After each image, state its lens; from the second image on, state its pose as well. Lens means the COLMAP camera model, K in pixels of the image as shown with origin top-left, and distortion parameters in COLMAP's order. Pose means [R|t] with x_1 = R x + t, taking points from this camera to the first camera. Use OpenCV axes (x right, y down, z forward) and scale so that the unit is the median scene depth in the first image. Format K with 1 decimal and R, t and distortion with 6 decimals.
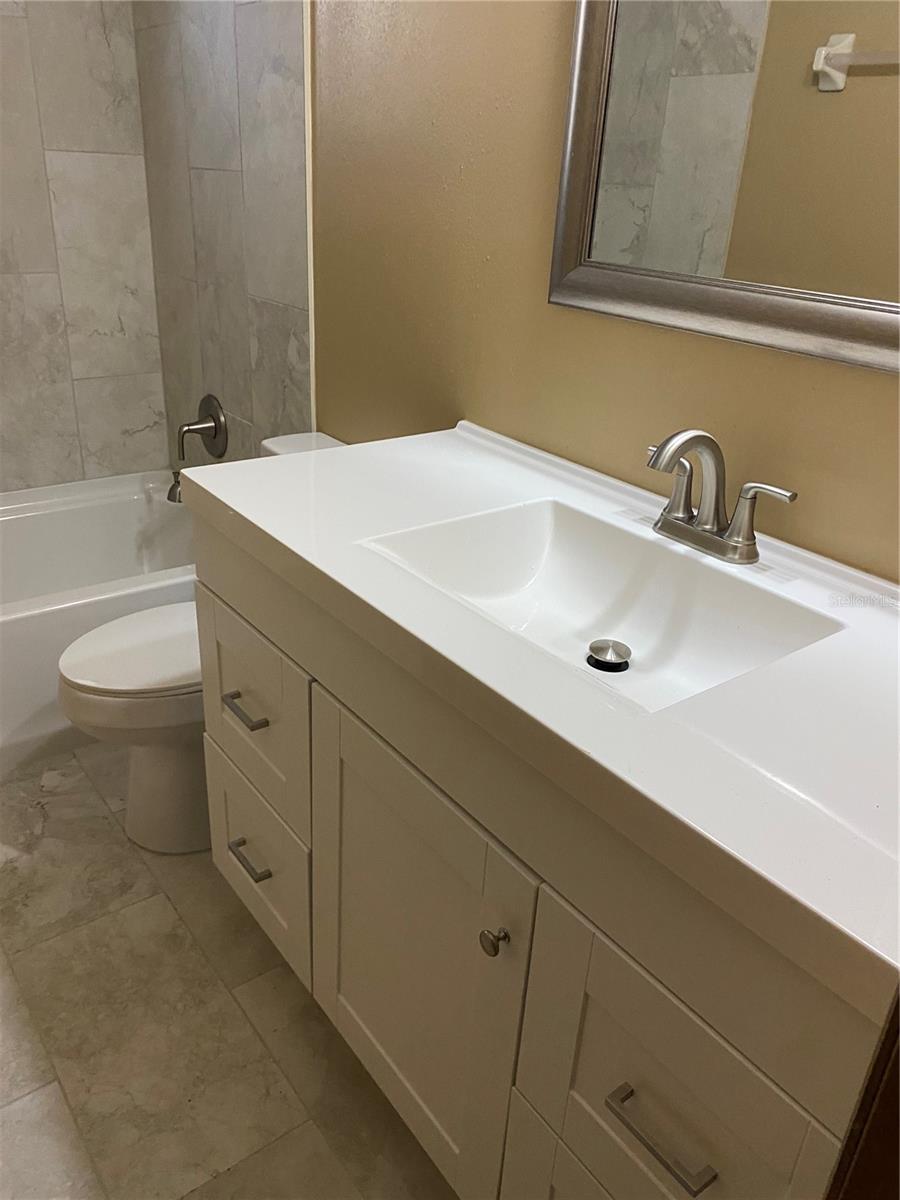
lens RADIAL K [[915.1, 0, 447.3], [0, 915.1, 615.3], [0, 0, 1]] dist [0.023802, -0.049258]
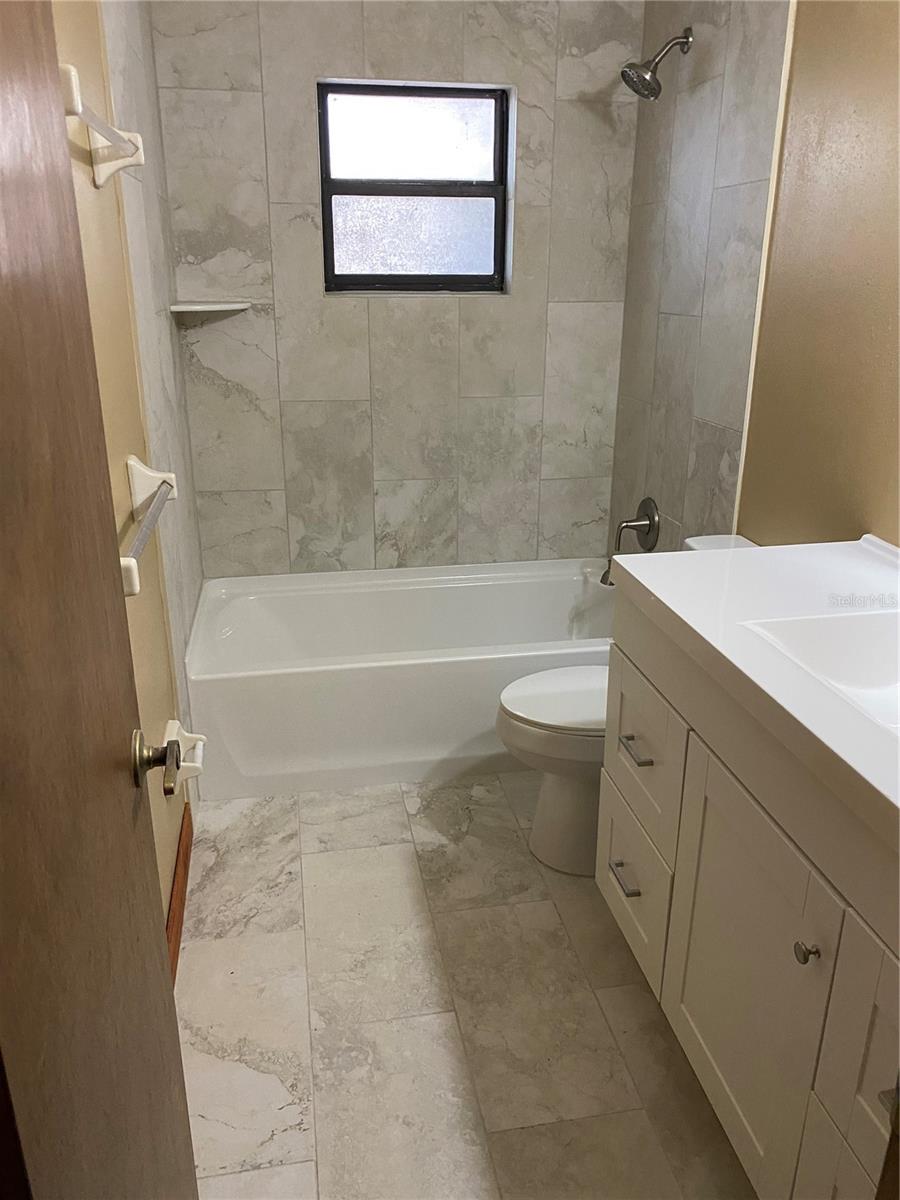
lens RADIAL K [[913.9, 0, 449.4], [0, 913.9, 605.8], [0, 0, 1]] dist [0.138328, -0.258639]
pose [[0.891732, 0.107564, -0.439596, 0.052763], [-0.156418, 0.984736, -0.076345, 0.029133], [0.424674, 0.136841, 0.894945, -0.163060]]
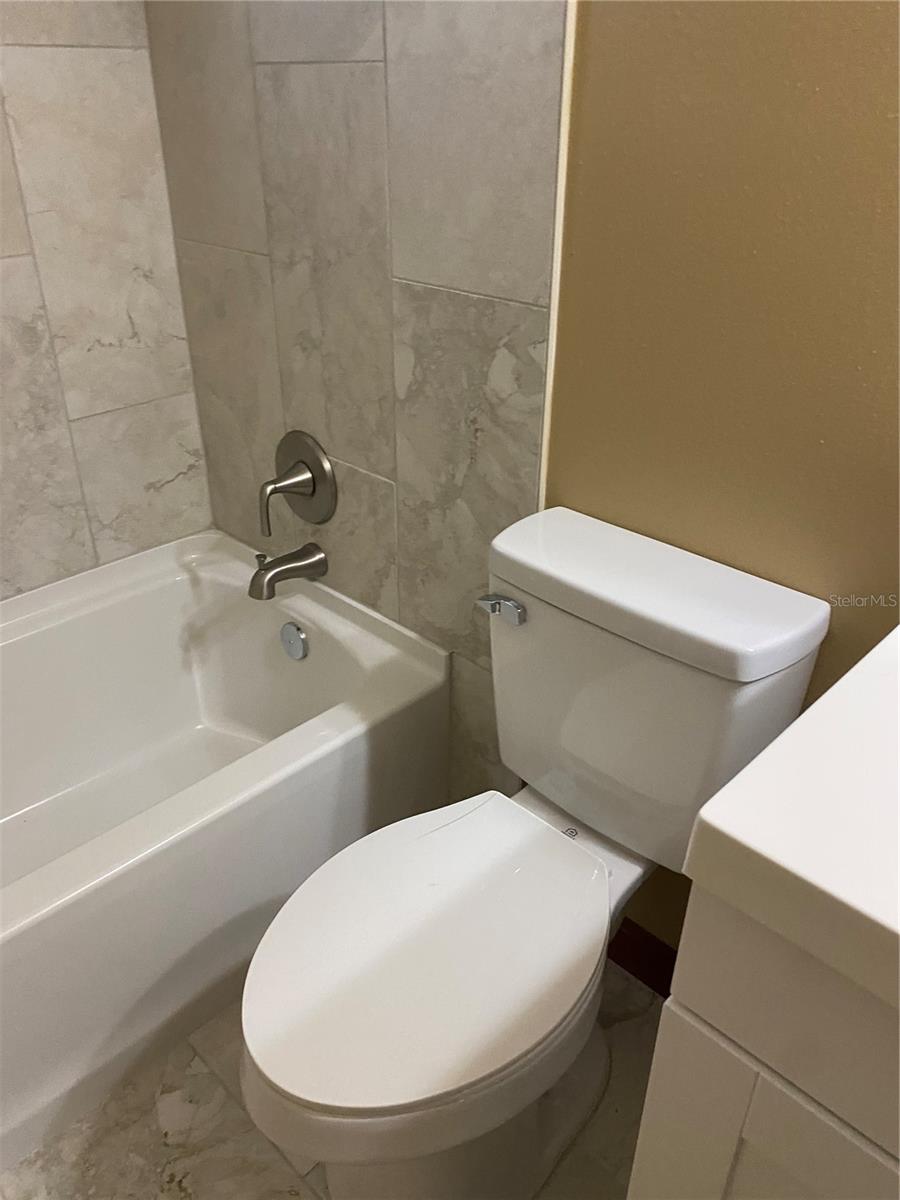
lens RADIAL K [[900.0, 0, 449.6], [0, 900.0, 613.5], [0, 0, 1]] dist [0.001884, -0.001724]
pose [[0.988392, -0.108456, 0.106388, -0.274893], [0.098952, 0.990933, 0.090890, -0.187055], [-0.115281, -0.079307, 0.990162, 0.406162]]
